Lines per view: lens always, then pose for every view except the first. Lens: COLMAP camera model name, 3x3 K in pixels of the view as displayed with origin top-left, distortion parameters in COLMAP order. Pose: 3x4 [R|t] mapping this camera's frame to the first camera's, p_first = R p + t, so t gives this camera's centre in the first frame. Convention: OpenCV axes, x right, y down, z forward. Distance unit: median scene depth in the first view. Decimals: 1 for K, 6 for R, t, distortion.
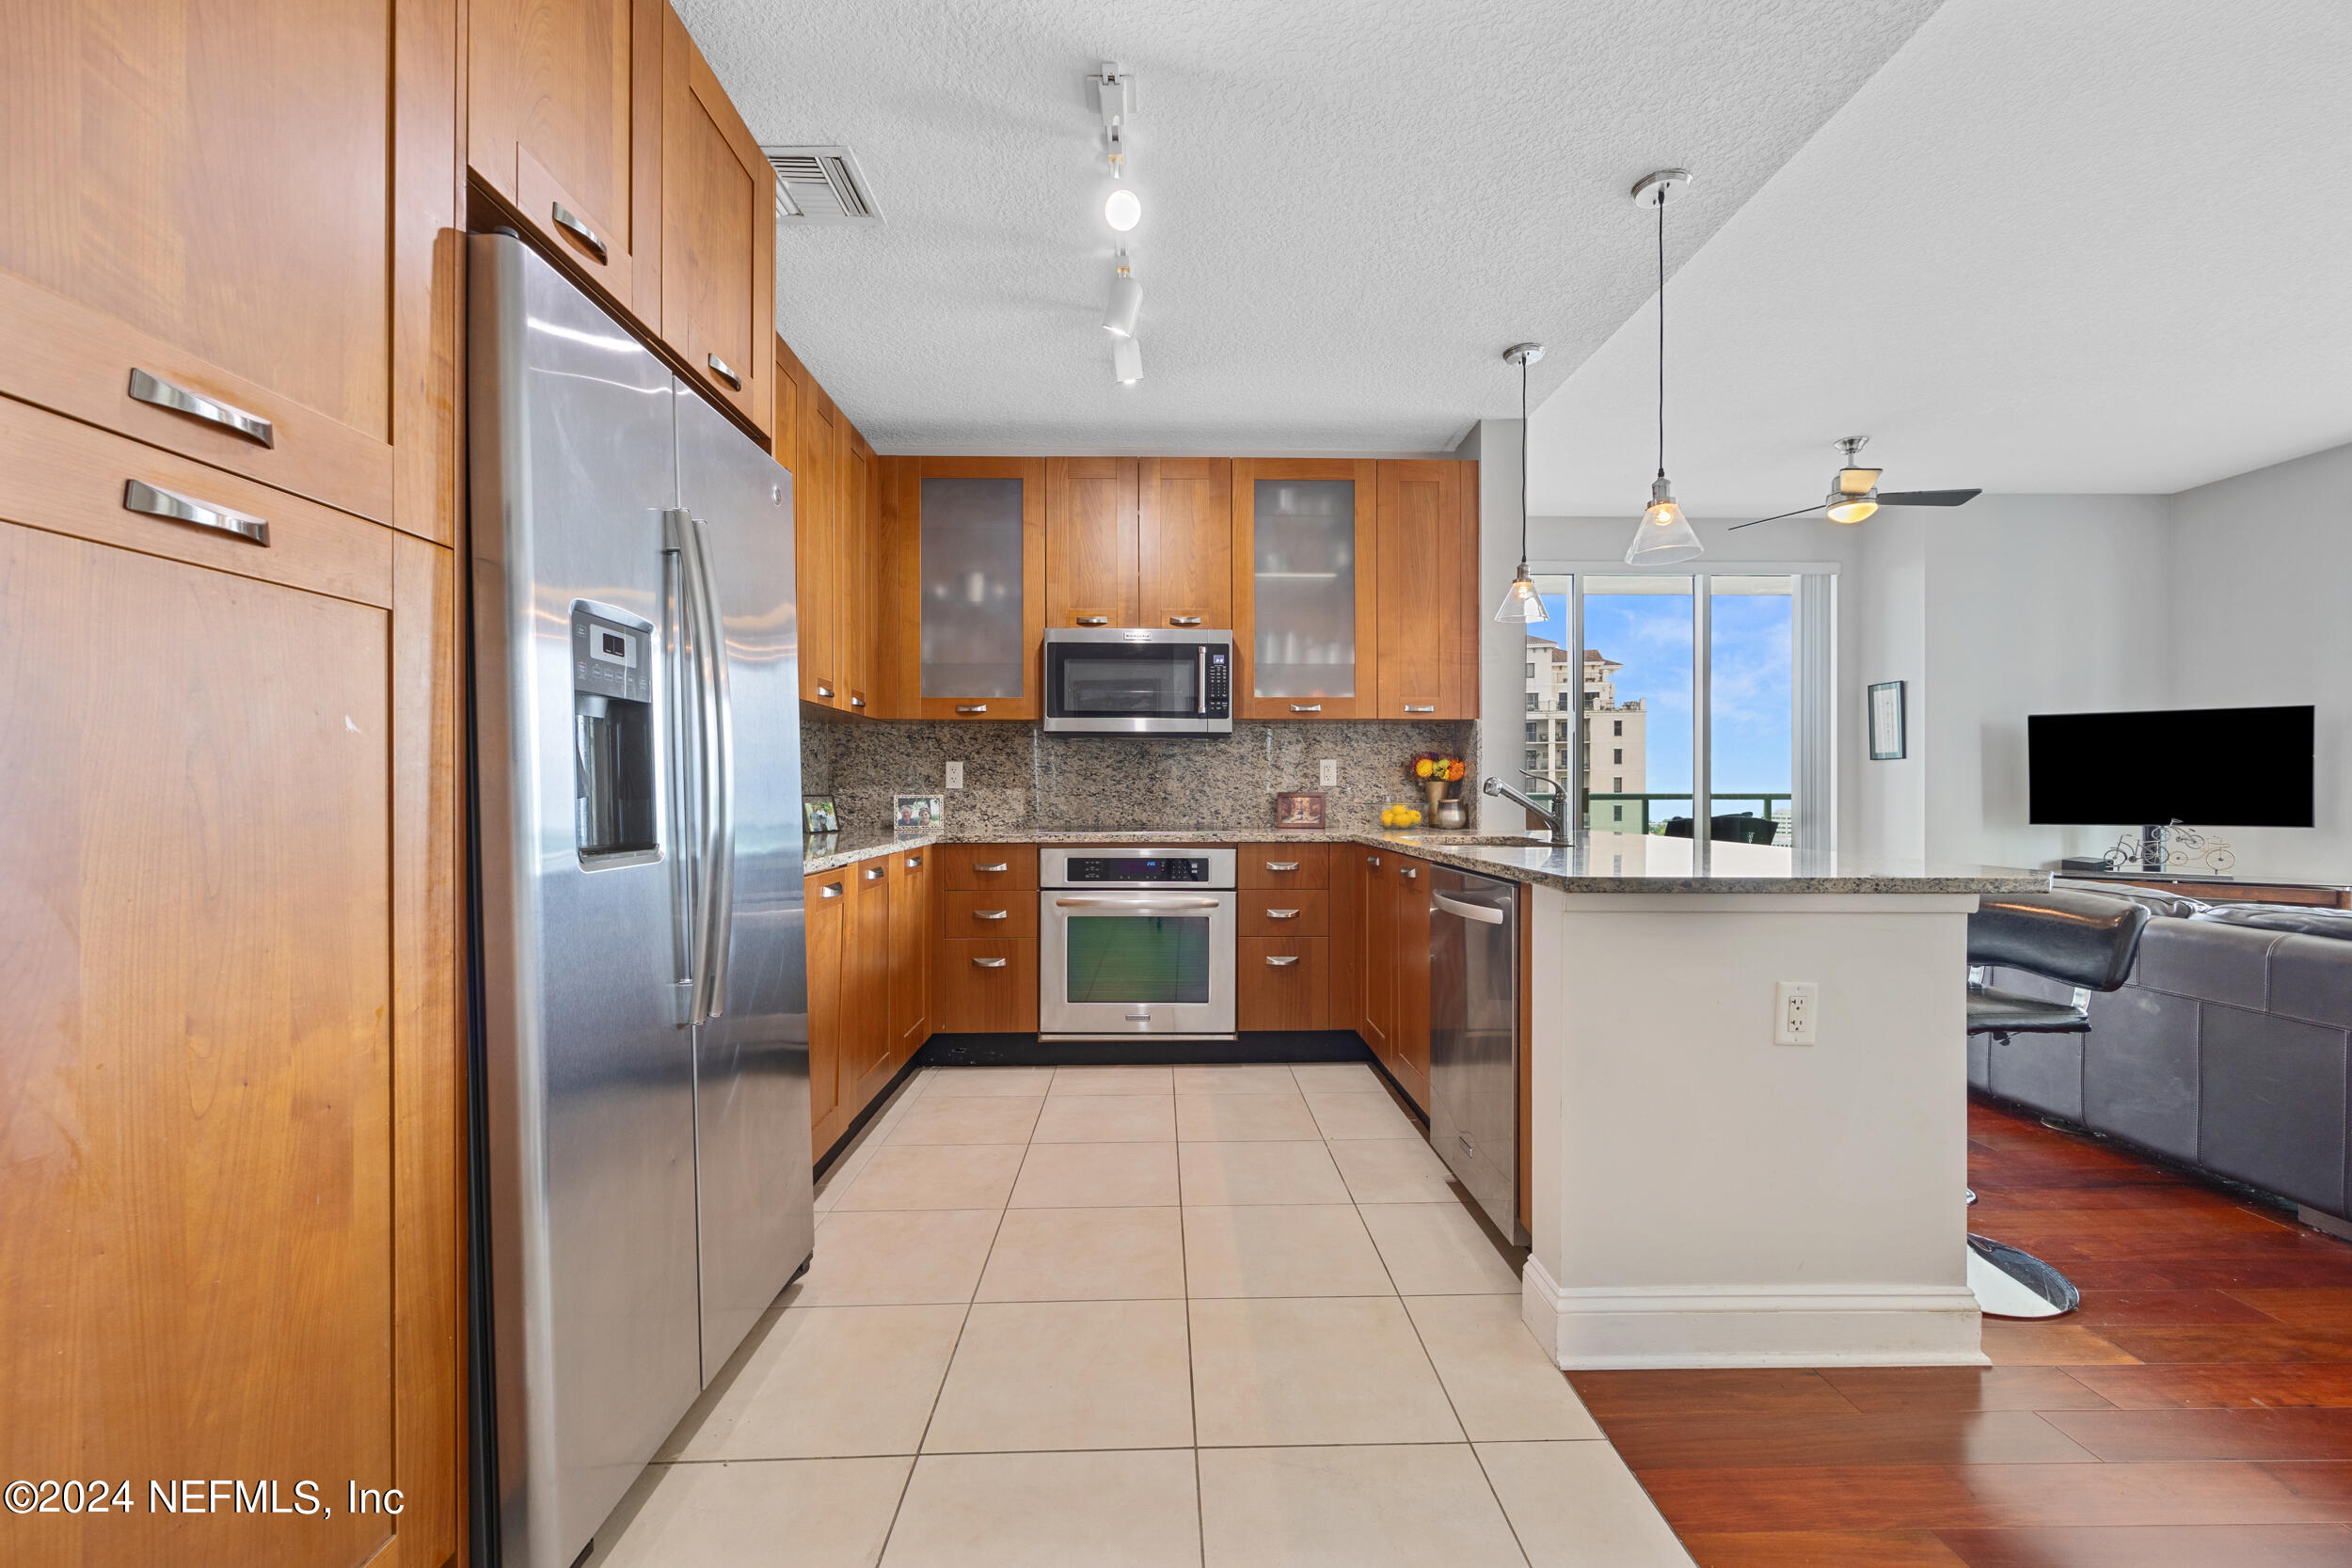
lens RADIAL K [[955.8, 0, 1173.6], [0, 955.8, 787.0], [0, 0, 1]] dist [0.000715, 0.000079]
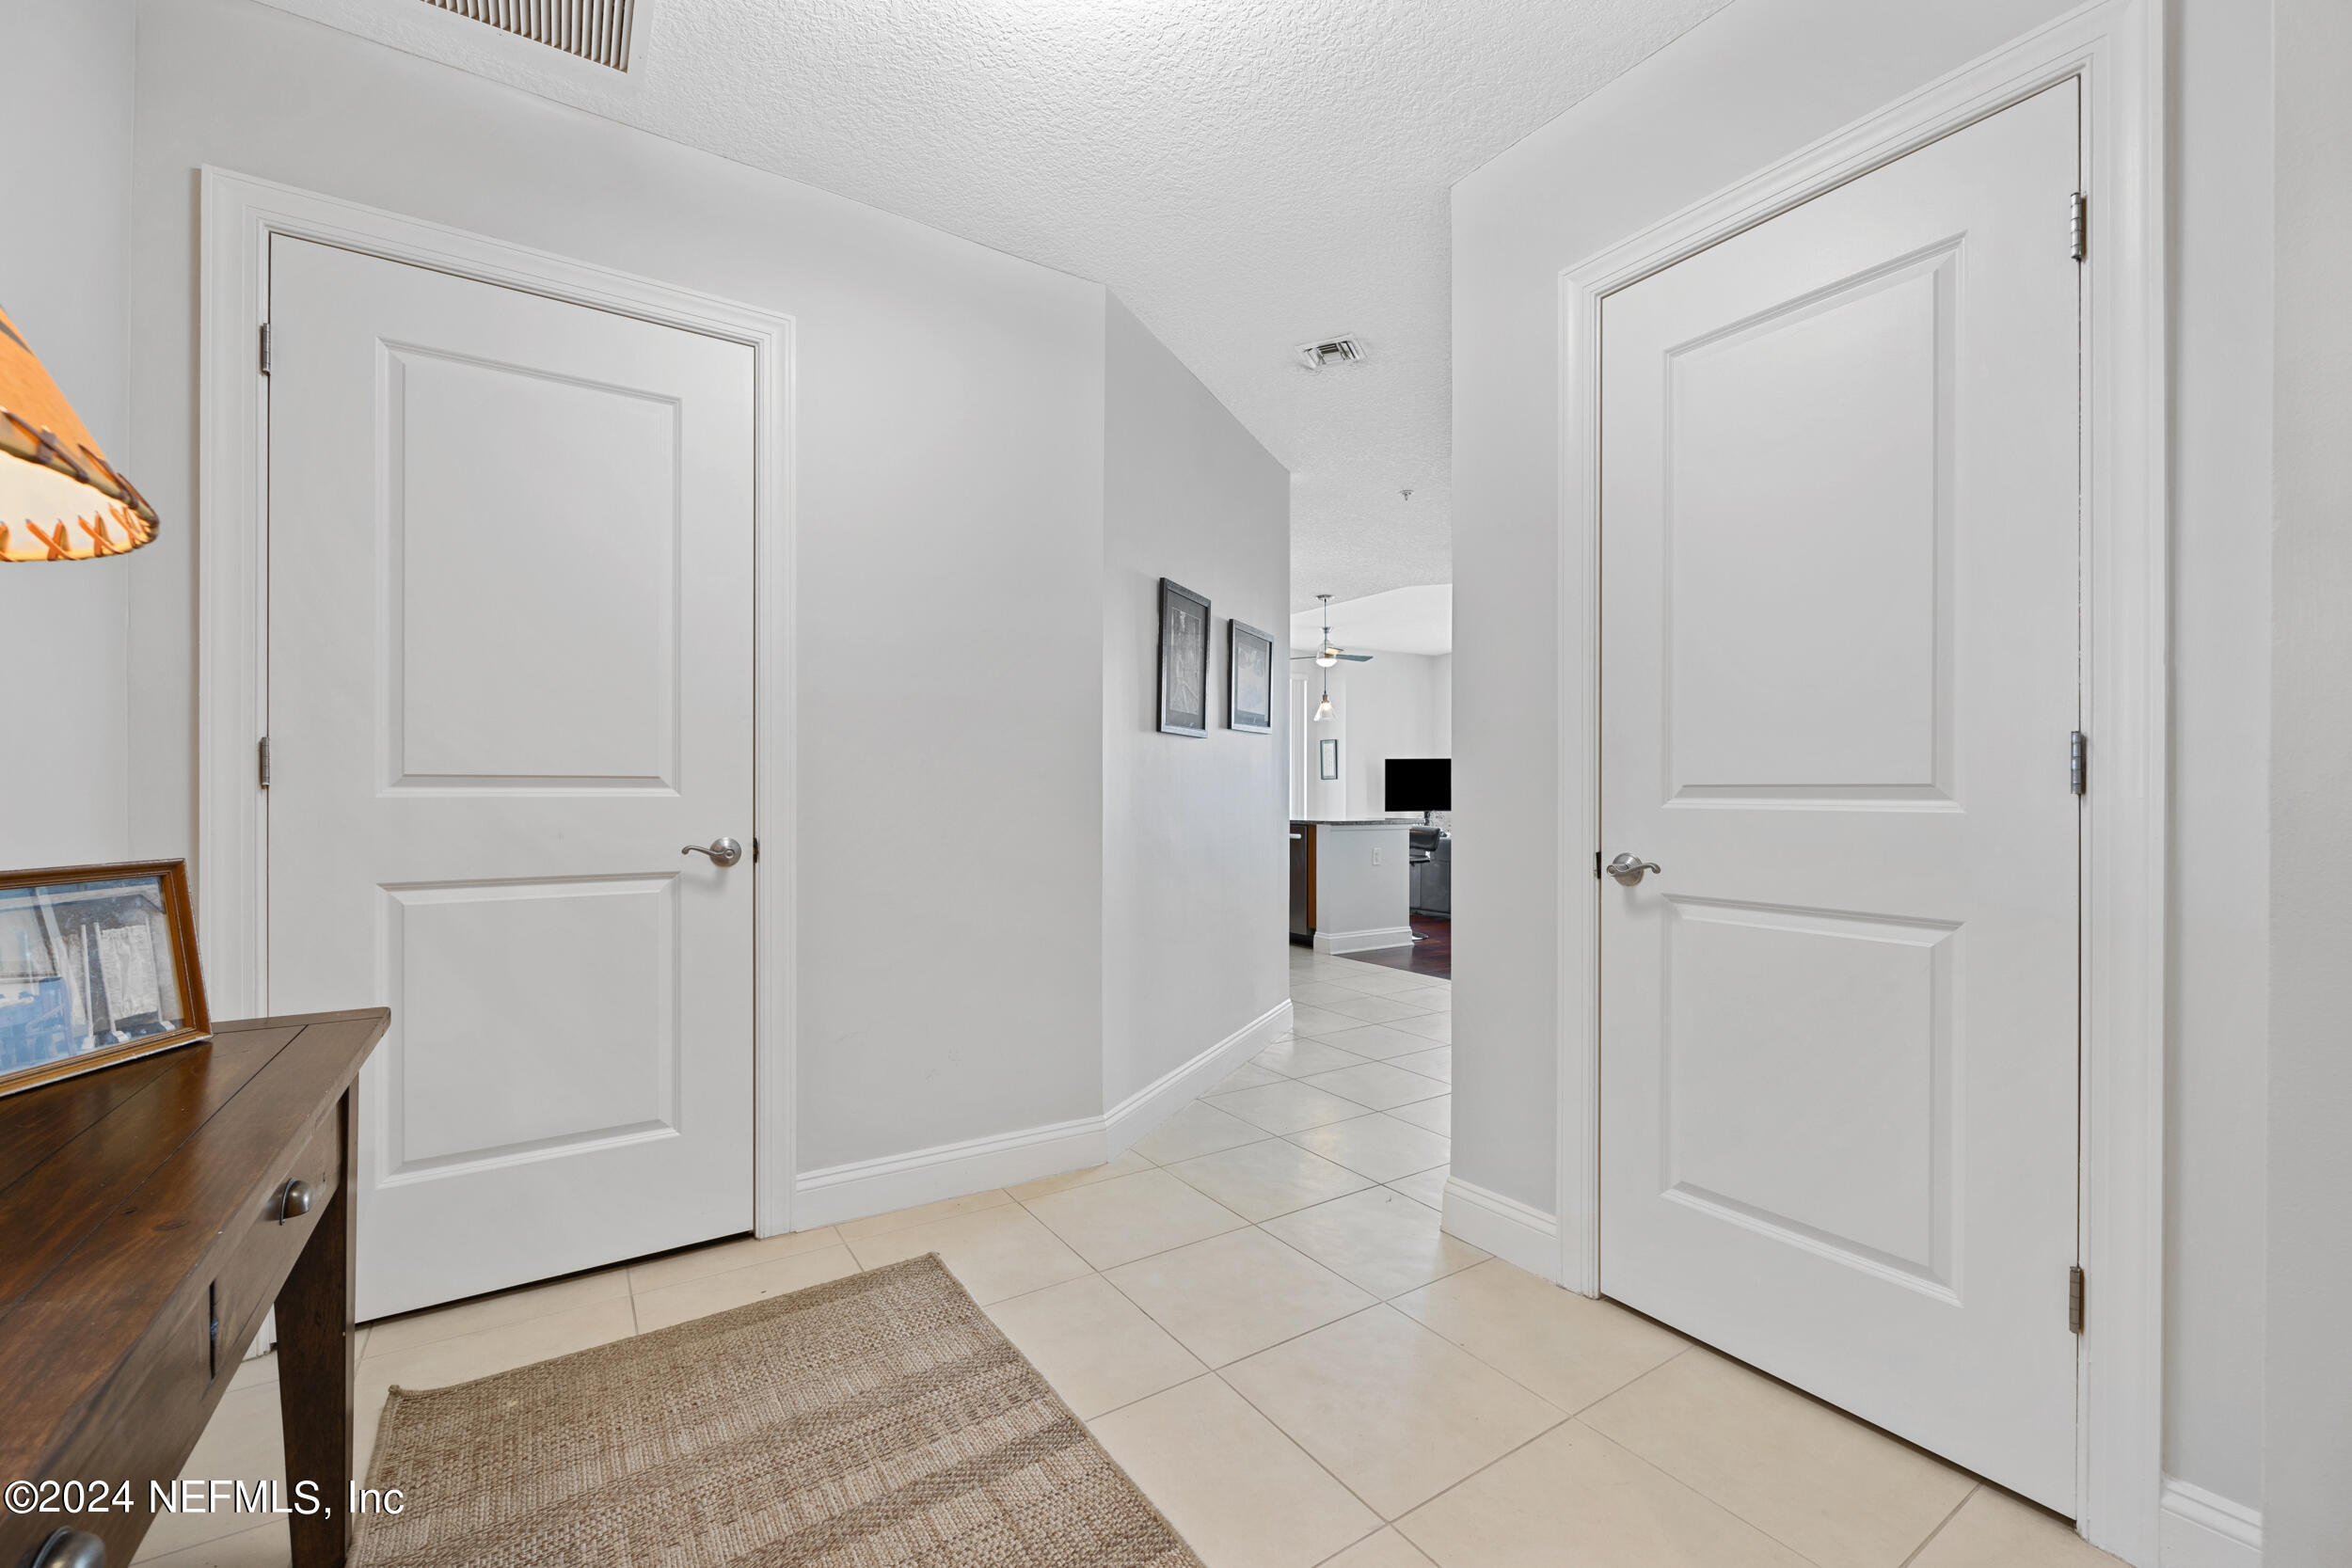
lens RADIAL K [[955.8, 0, 1173.6], [0, 955.8, 791.4], [0, 0, 1]] dist [0.000715, 0.000079]
pose [[0.847493, 0.001611, 0.530805, -0.606937], [-0.002565, 0.999996, 0.001059, -0.005710], [-0.530801, -0.002259, 0.847494, -0.527722]]
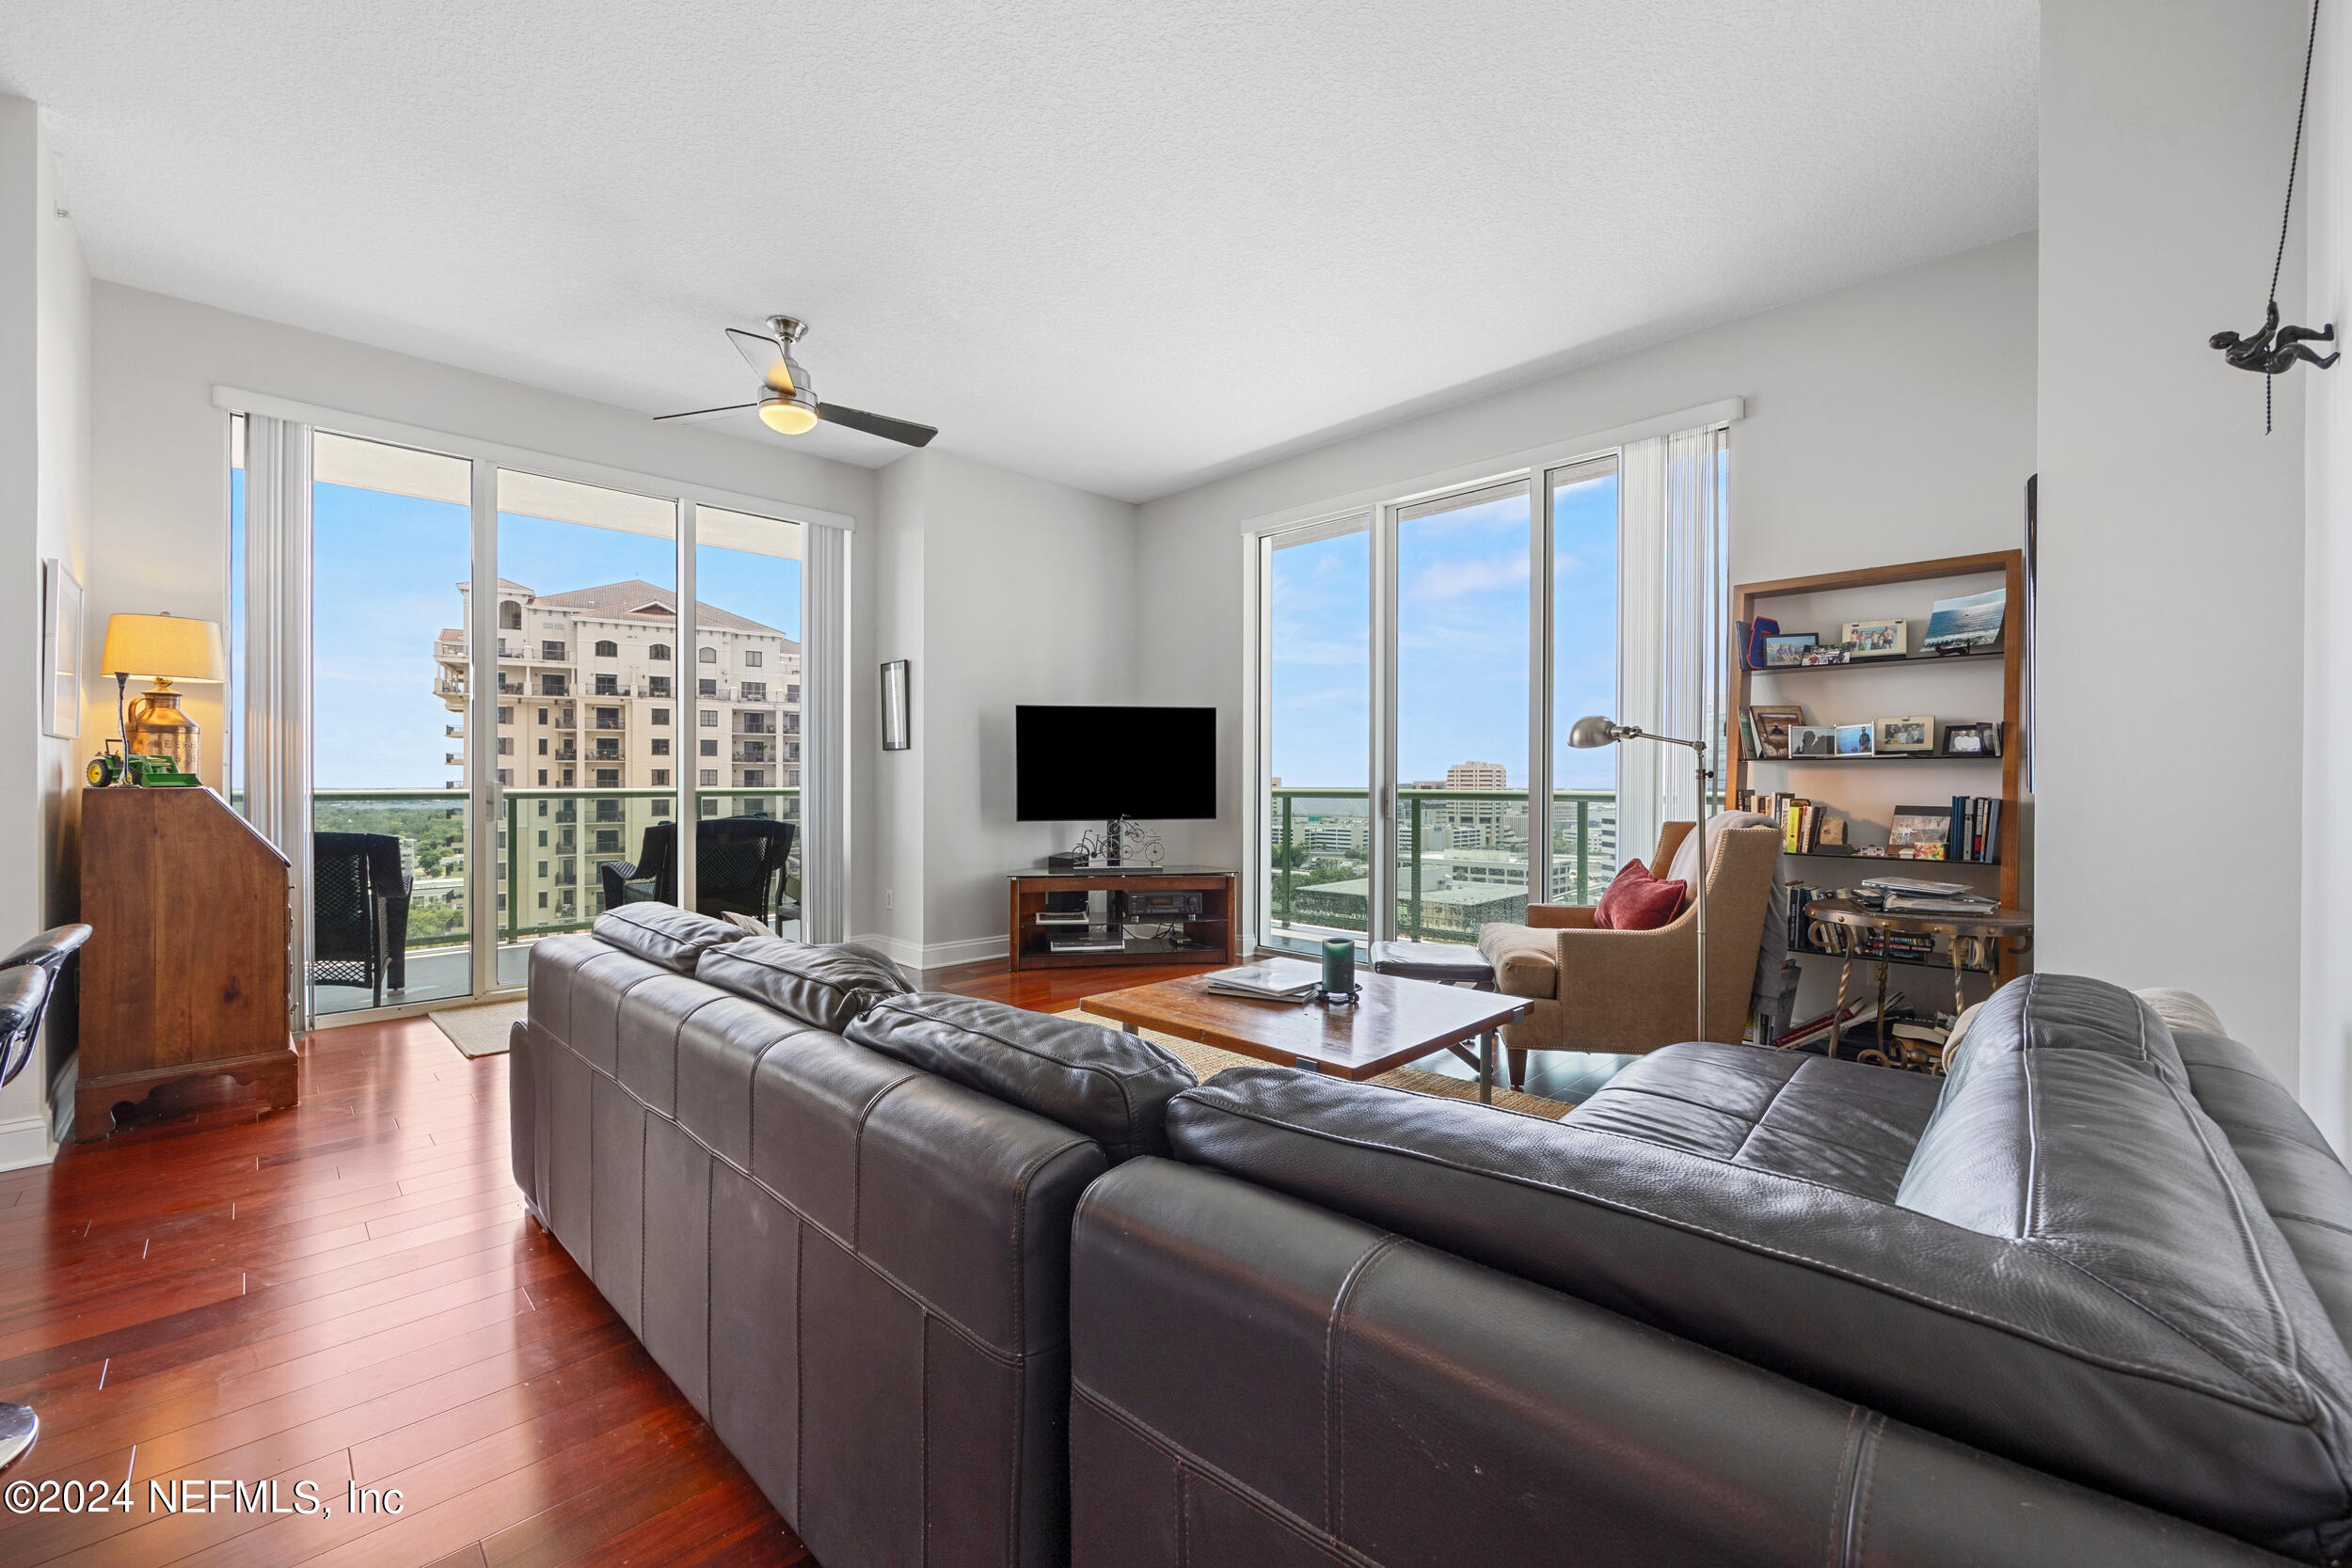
lens RADIAL K [[955.8, 0, 1161.4], [0, 955.8, 777.2], [0, 0, 1]] dist [0.000715, 0.000079]
pose [[0.736851, 0.002037, 0.676052, 0.368339], [-0.000157, 0.999996, -0.002842, -0.001533], [-0.676055, 0.001988, 0.736848, 0.216590]]
